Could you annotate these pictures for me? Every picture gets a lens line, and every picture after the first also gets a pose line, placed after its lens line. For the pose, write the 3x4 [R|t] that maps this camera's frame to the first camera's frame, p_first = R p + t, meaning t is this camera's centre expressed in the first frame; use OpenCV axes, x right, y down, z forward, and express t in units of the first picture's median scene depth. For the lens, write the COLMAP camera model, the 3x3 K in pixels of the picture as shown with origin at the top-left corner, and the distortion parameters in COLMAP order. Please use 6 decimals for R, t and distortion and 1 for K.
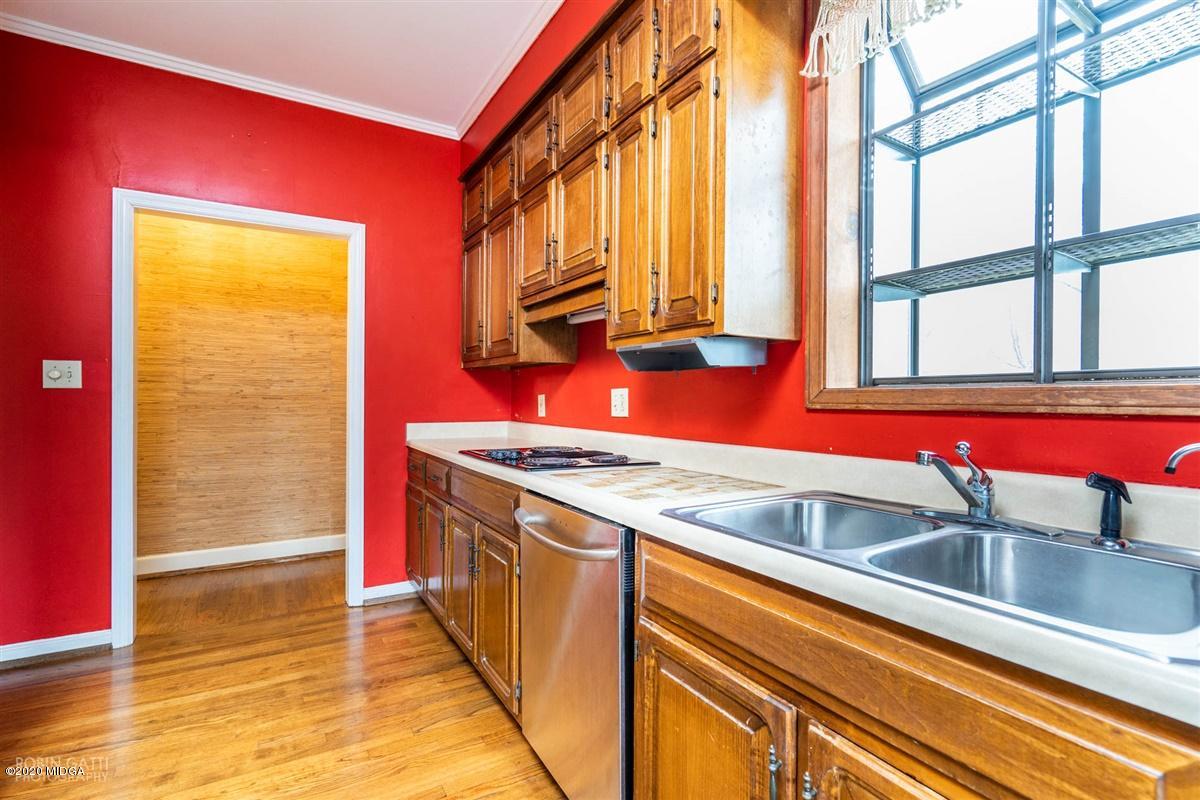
lens RADIAL K [[540.7, 0, 600.0], [0, 540.7, 400.0], [0, 0, 1]] dist [-0.003486, -0.000125]
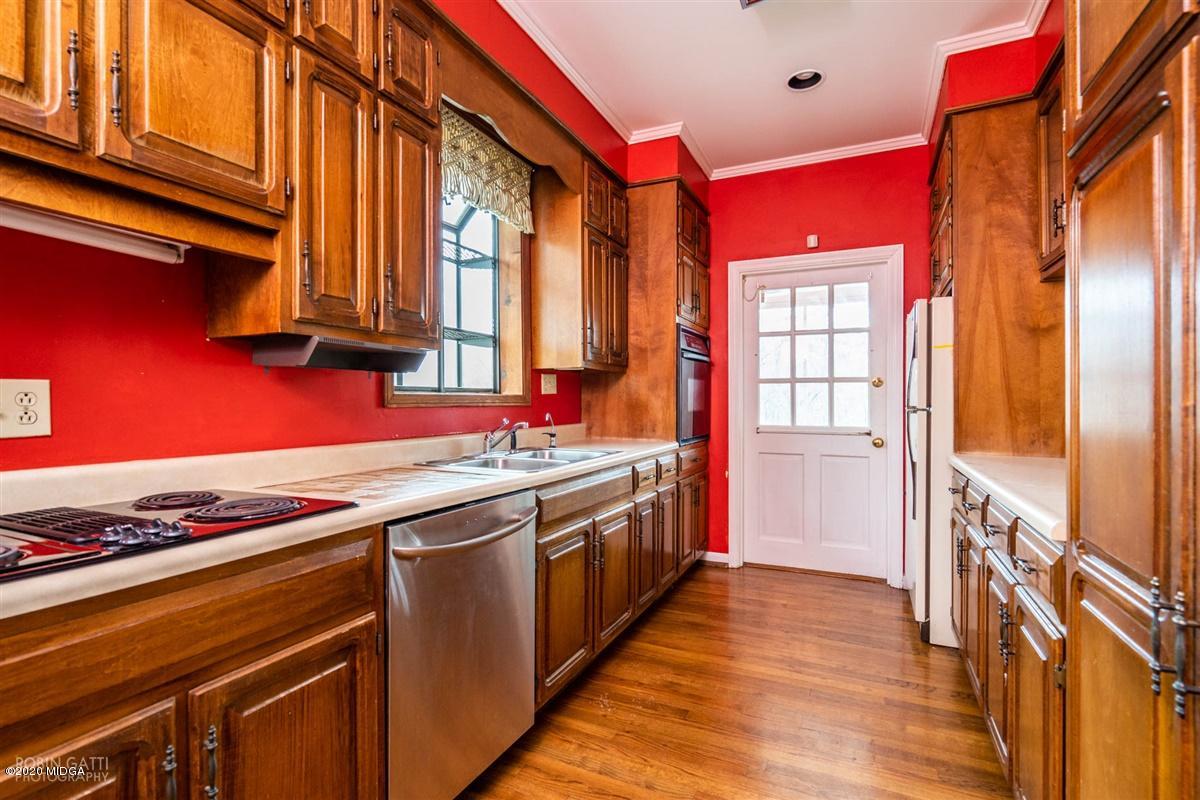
lens RADIAL K [[540.7, 0, 600.0], [0, 540.7, 400.0], [0, 0, 1]] dist [-0.003486, -0.000125]
pose [[-0.538182, 0.000646, 0.842828, -1.214508], [-0.002519, 0.999994, -0.002375, 0.000568], [-0.842825, -0.003401, -0.538178, 1.595136]]
